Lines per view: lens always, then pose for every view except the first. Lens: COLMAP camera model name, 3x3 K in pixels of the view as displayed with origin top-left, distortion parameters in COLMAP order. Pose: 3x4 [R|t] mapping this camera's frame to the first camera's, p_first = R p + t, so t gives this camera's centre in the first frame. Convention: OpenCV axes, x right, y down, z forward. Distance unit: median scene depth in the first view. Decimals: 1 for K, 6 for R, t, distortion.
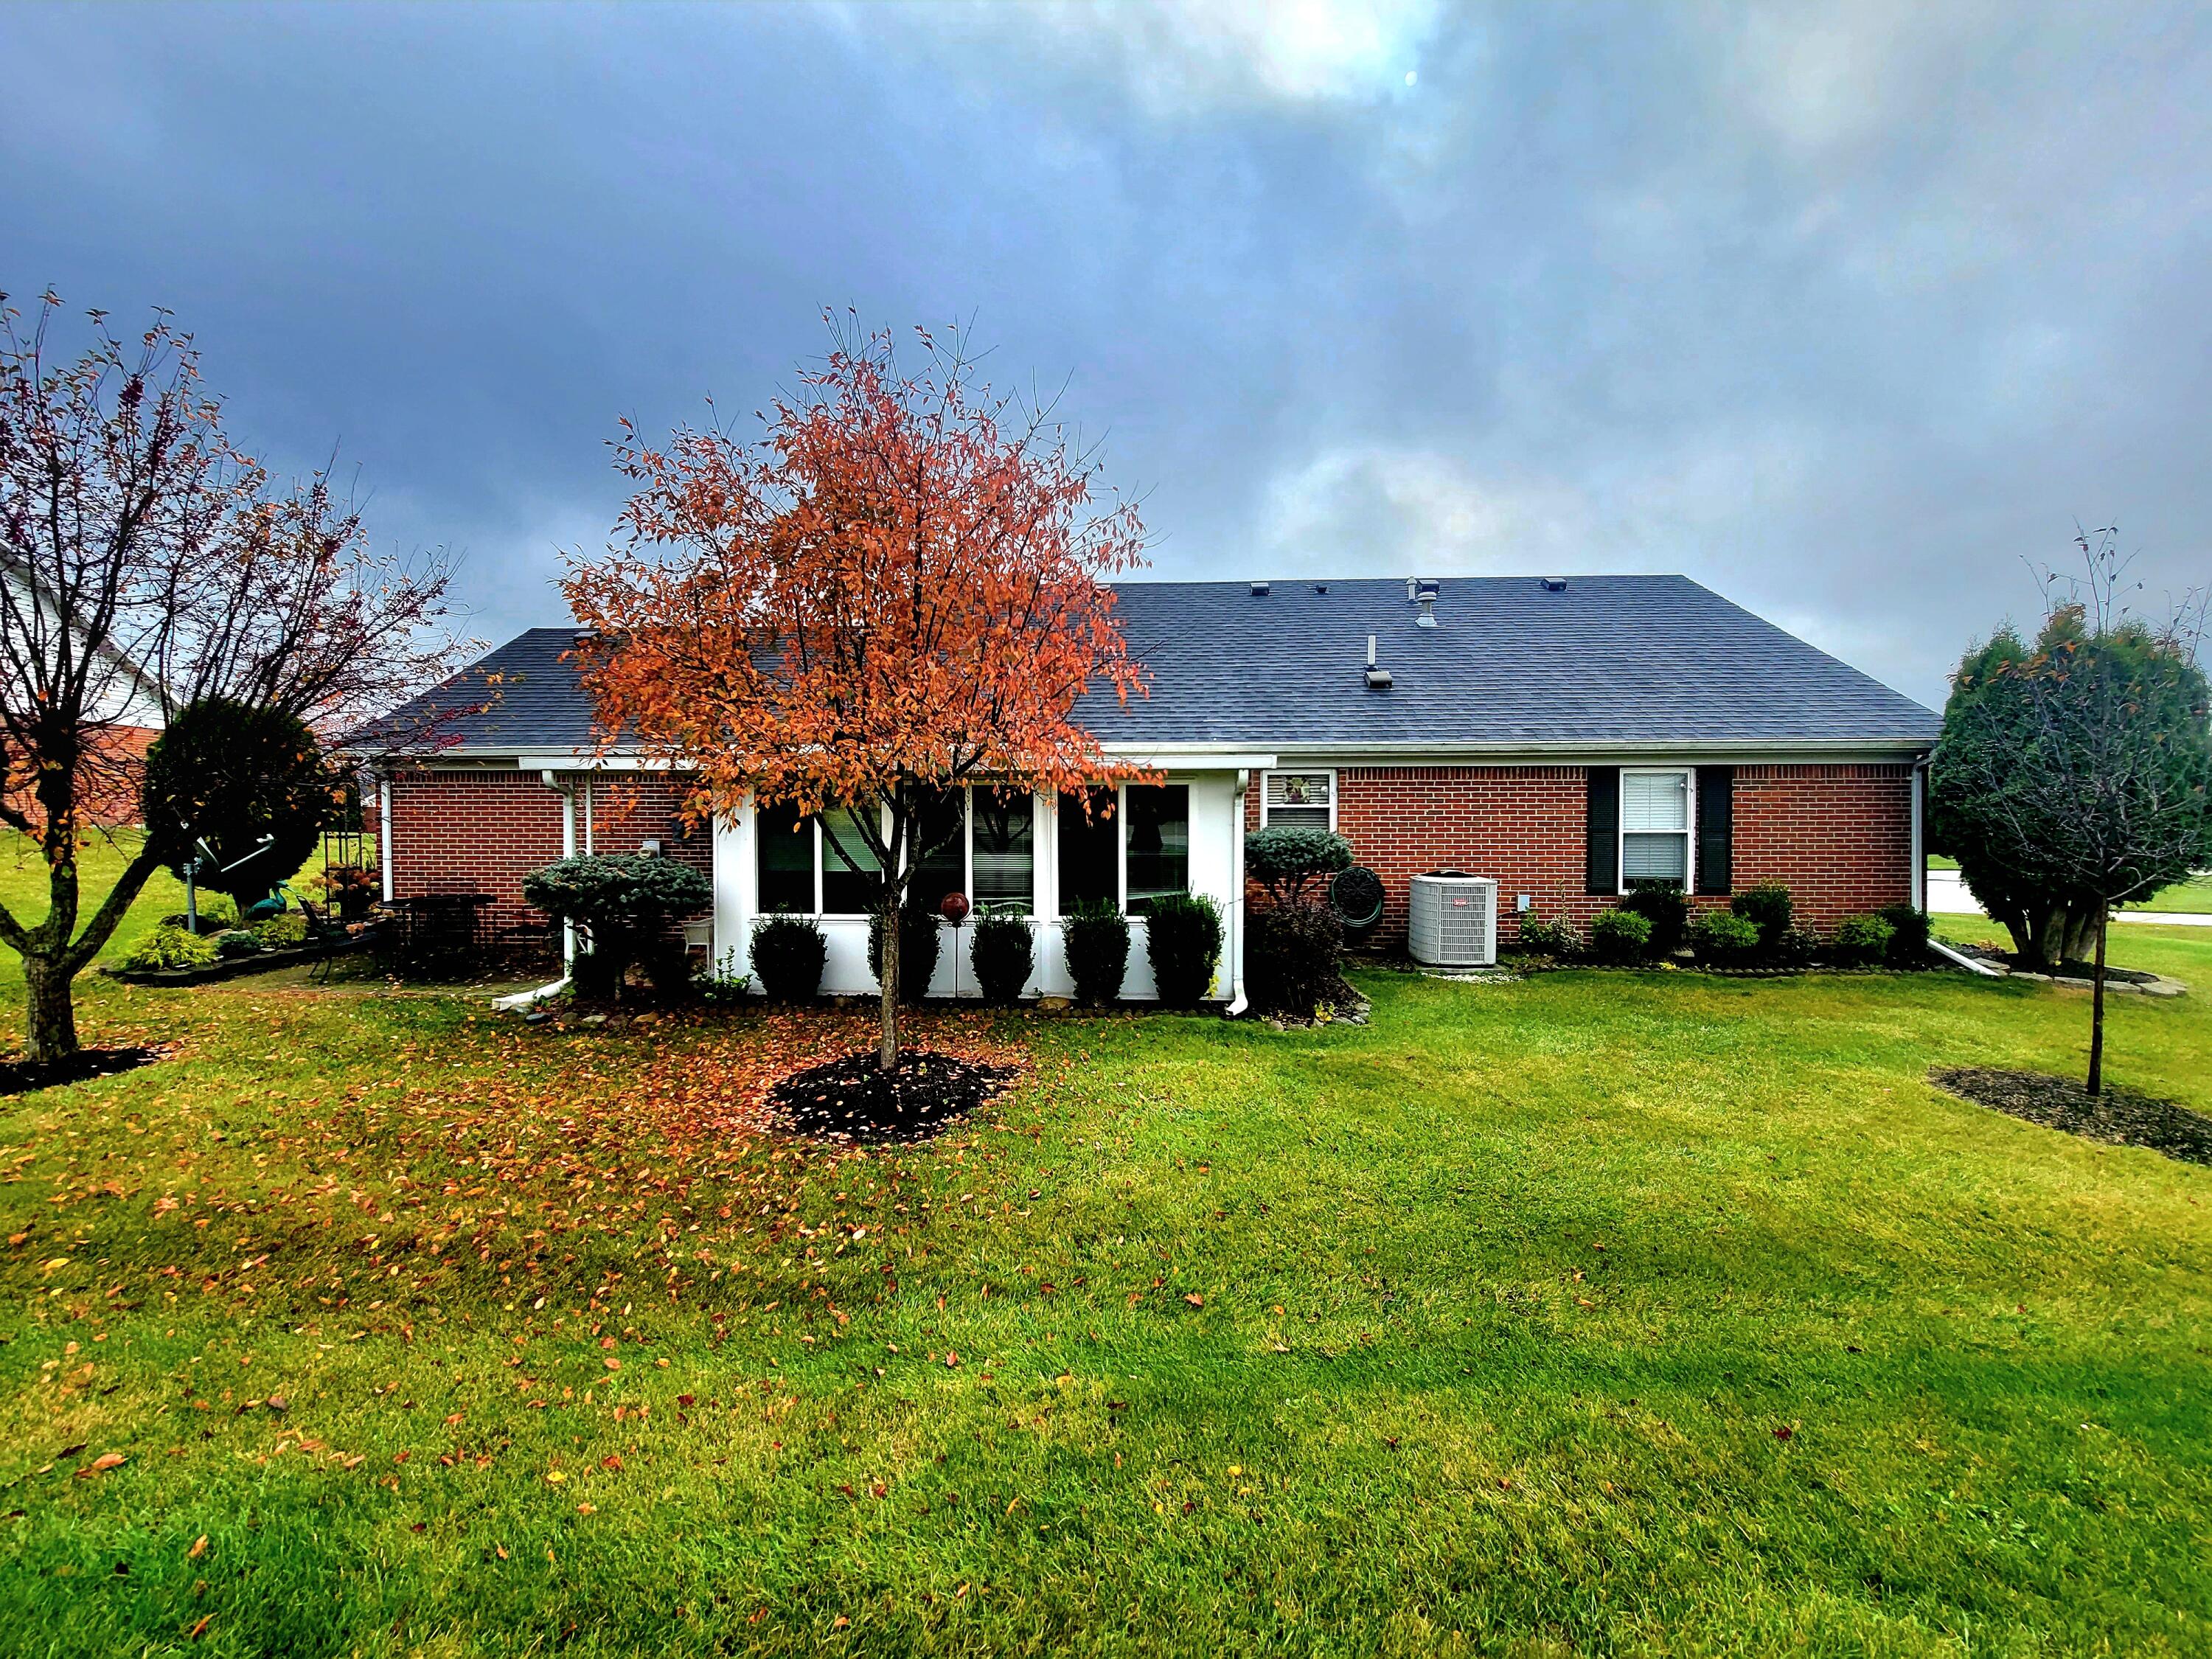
lens RADIAL K [[903.0, 0, 1106.0], [0, 903.0, 829.5], [0, 0, 1]] dist [-0.000756, 0.000437]
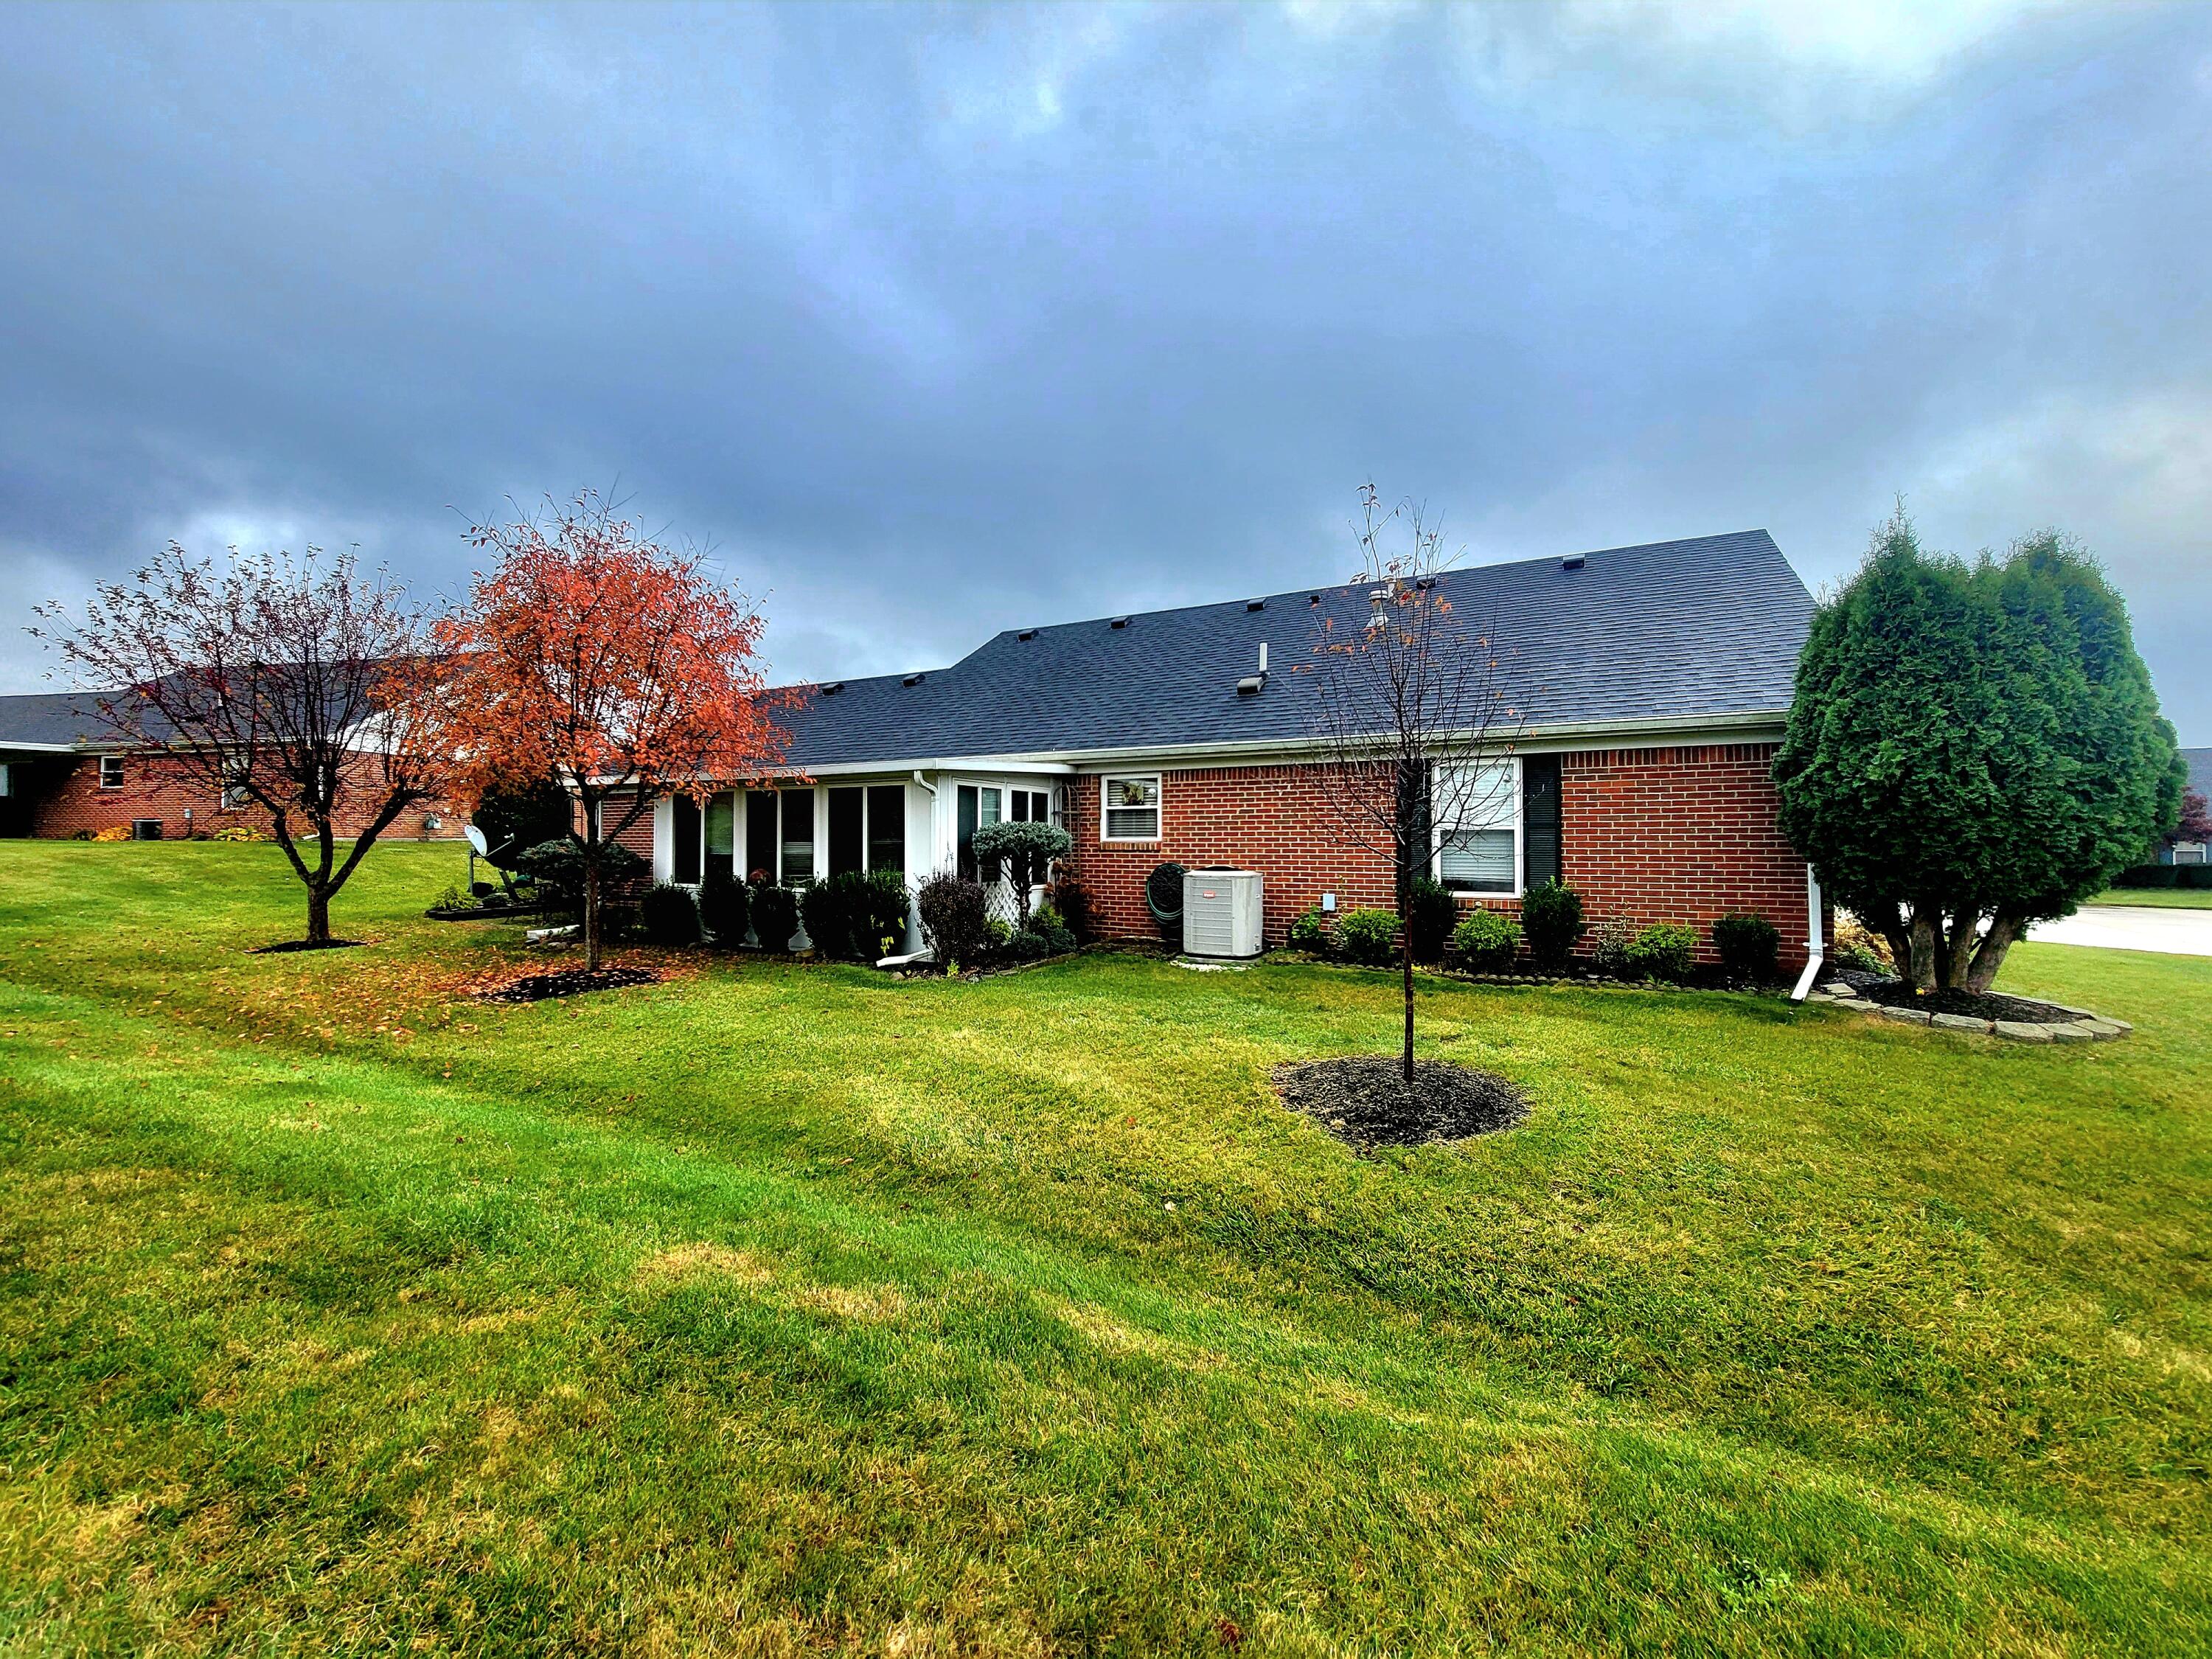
lens RADIAL K [[903.0, 0, 1106.0], [0, 903.0, 829.5], [0, 0, 1]] dist [-0.000756, 0.000437]
pose [[0.895945, -0.005568, -0.444130, 0.696329], [-0.009784, 0.999431, -0.032267, 0.038026], [0.444057, 0.033255, 0.895381, 0.006546]]
